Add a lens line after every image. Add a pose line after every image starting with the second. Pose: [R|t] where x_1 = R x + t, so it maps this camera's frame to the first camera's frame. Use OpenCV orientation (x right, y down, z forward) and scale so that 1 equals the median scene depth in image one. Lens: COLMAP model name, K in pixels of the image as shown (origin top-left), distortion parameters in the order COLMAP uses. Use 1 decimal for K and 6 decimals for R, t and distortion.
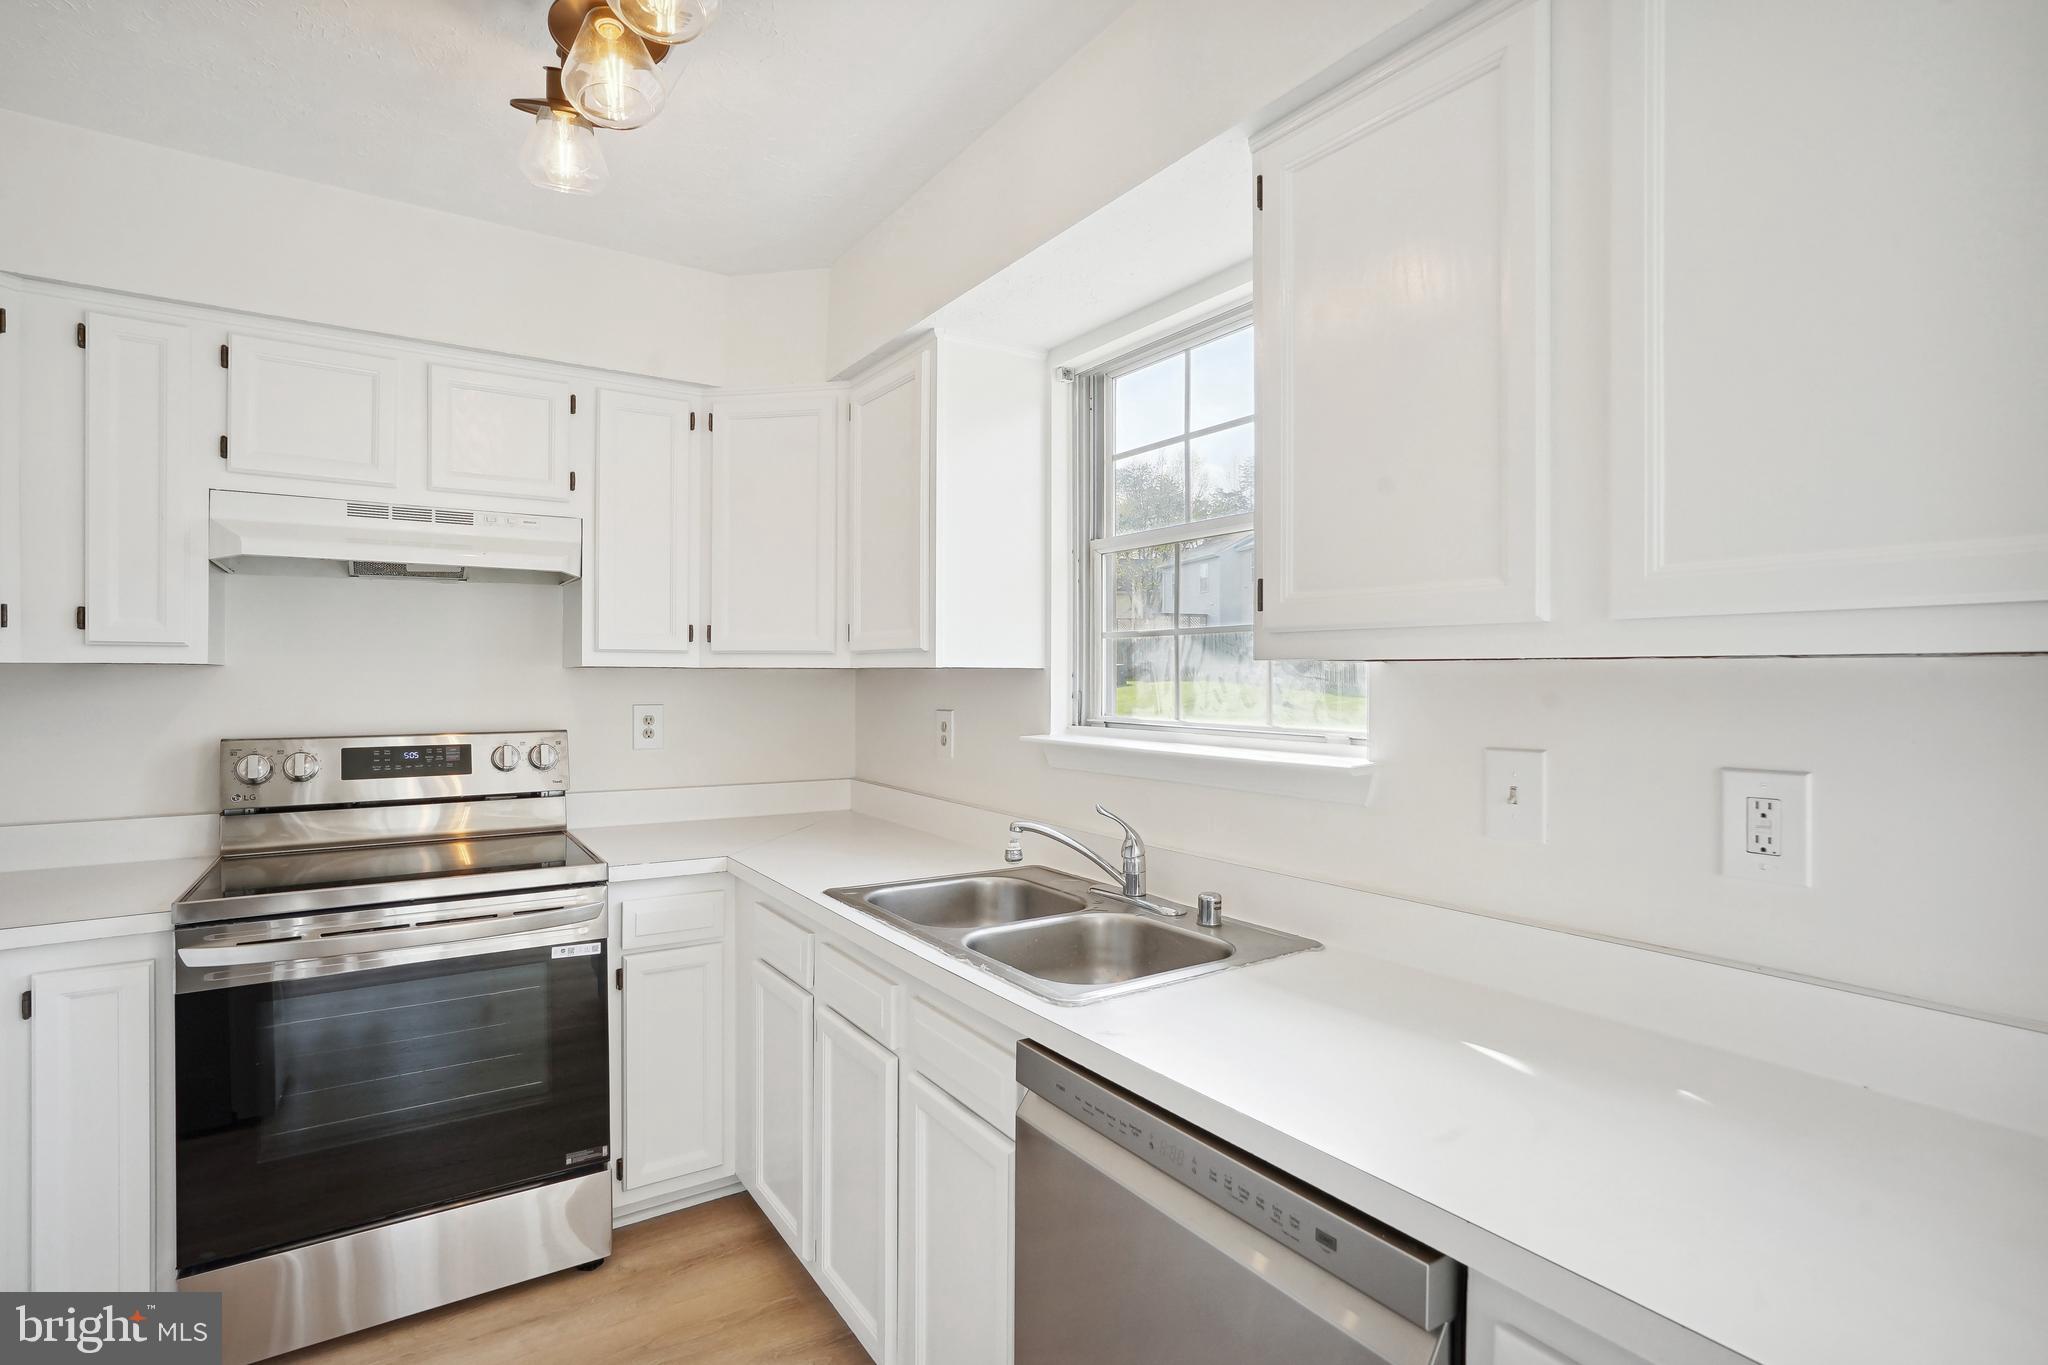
lens RADIAL K [[973.9, 0, 1038.6], [0, 973.9, 679.2], [0, 0, 1]] dist [-0.027690, 0.000585]
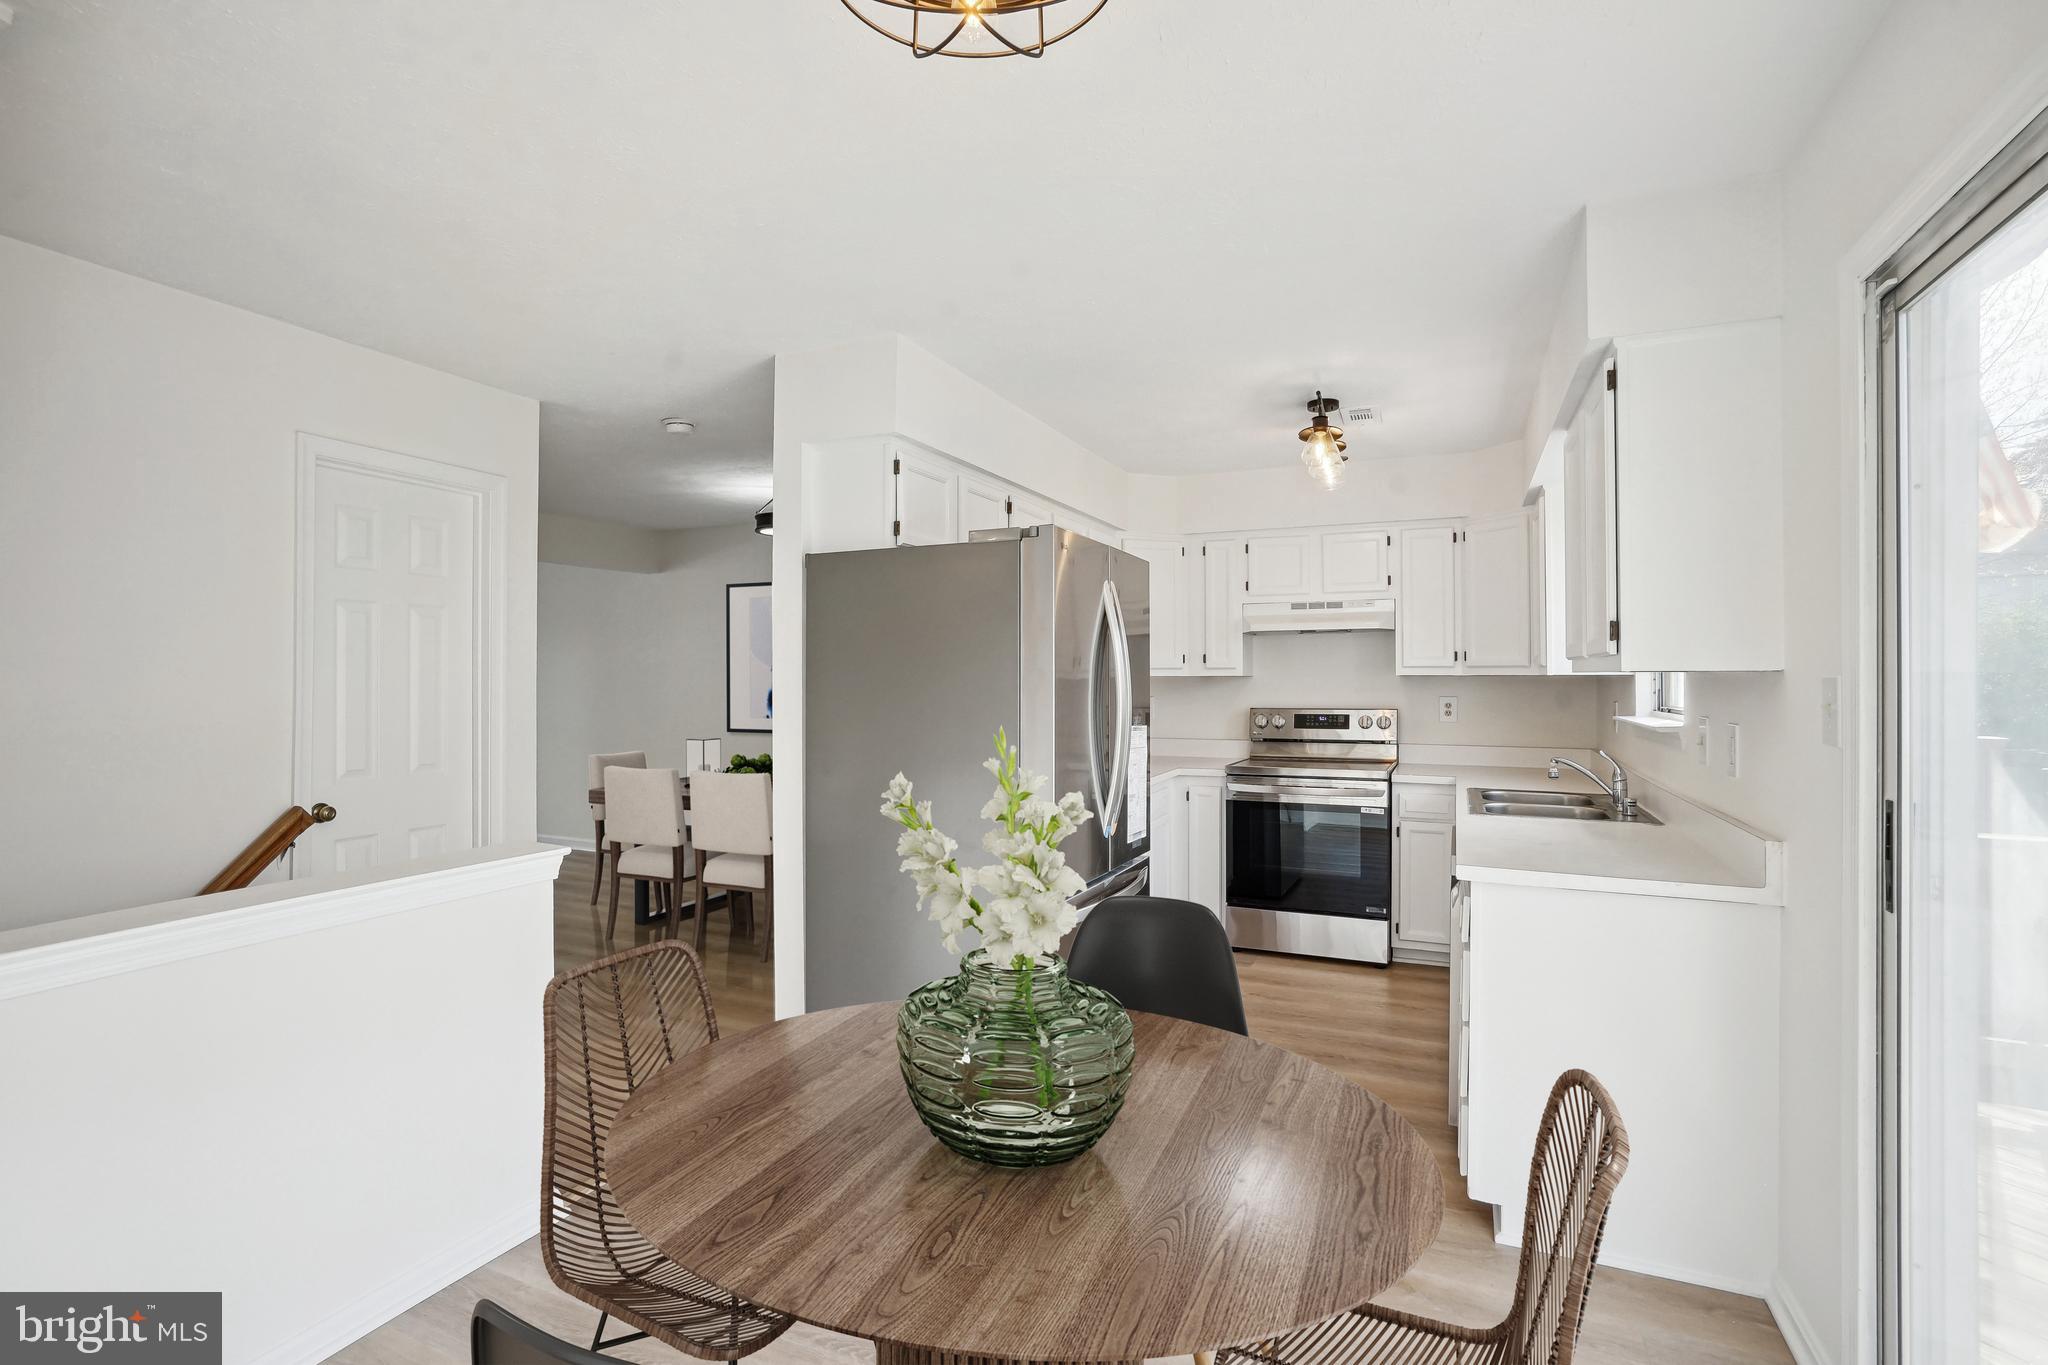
lens RADIAL K [[973.9, 0, 1038.6], [0, 973.9, 679.2], [0, 0, 1]] dist [-0.027690, 0.000585]
pose [[0.537853, -0.002739, -0.843034, 0.827844], [0.001786, 0.999996, -0.002110, -0.002985], [0.843037, -0.000370, 0.537856, -0.680878]]
